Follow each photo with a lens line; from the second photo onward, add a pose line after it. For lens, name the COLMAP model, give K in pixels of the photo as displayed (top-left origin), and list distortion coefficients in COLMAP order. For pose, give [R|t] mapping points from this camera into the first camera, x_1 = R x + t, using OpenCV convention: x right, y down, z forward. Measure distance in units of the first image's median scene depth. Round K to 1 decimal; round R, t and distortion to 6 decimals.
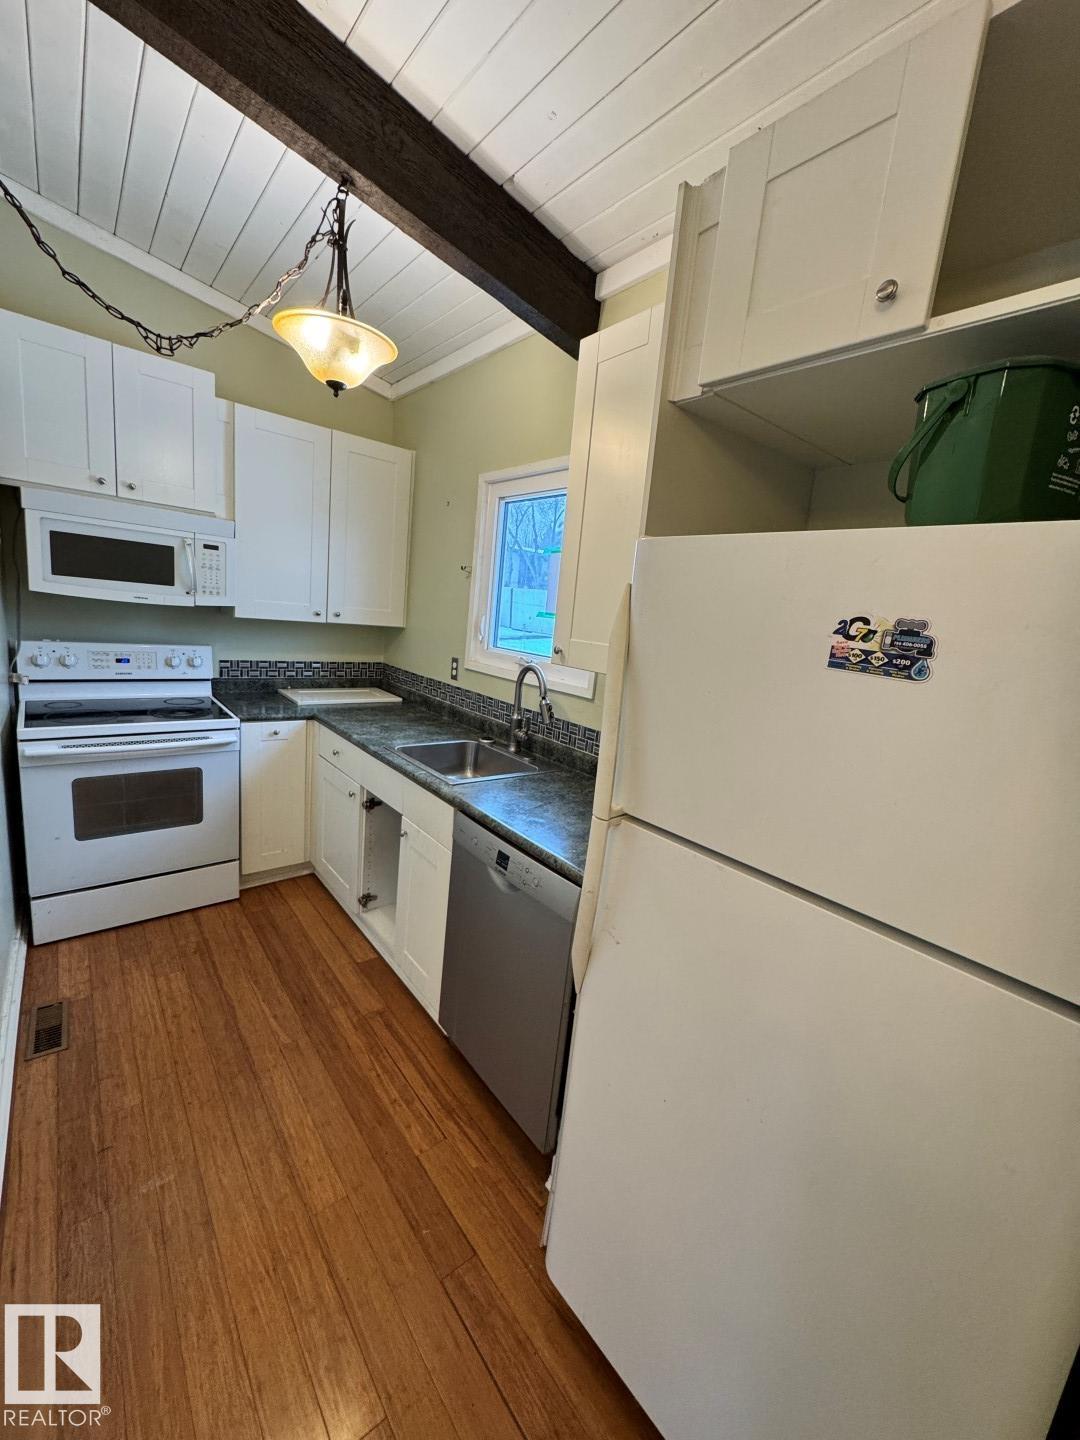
lens RADIAL K [[569.3, 0, 539.0], [0, 569.3, 720.3], [0, 0, 1]] dist [-0.001317, -0.000036]
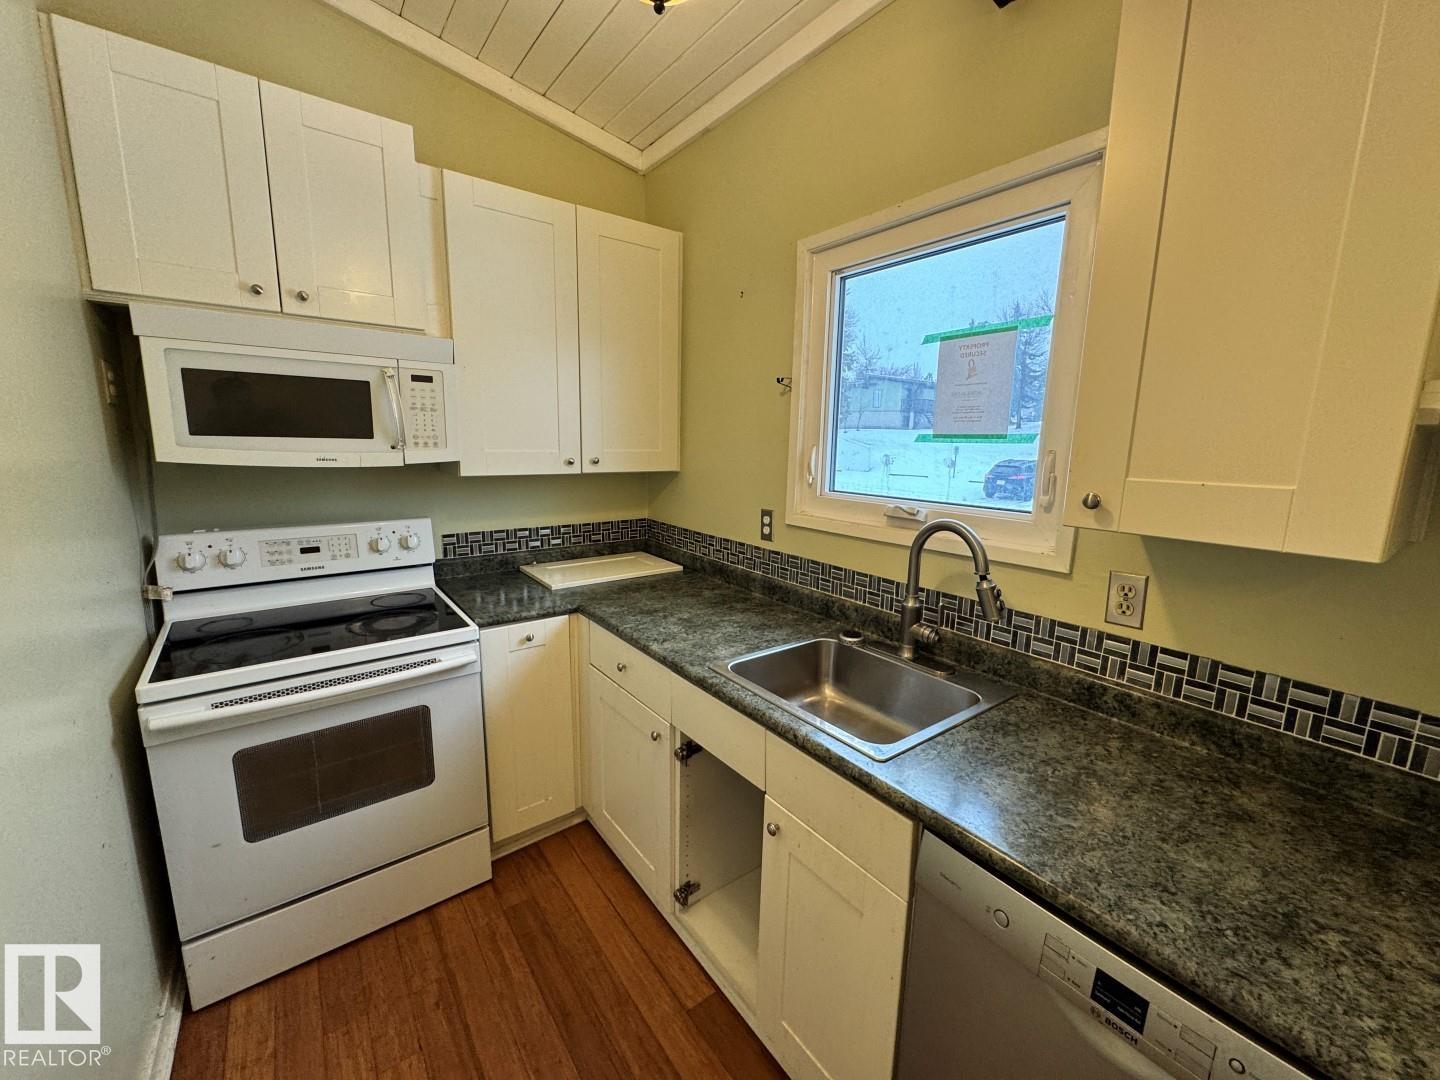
lens RADIAL K [[569.3, 0, 720.3], [0, 569.3, 541.4], [0, 0, 1]] dist [-0.001317, -0.000036]
pose [[0.996391, -0.068882, -0.049595, -0.197126], [0.068221, 0.997559, -0.014895, -0.072910], [0.050500, 0.011458, 0.998658, 0.334069]]
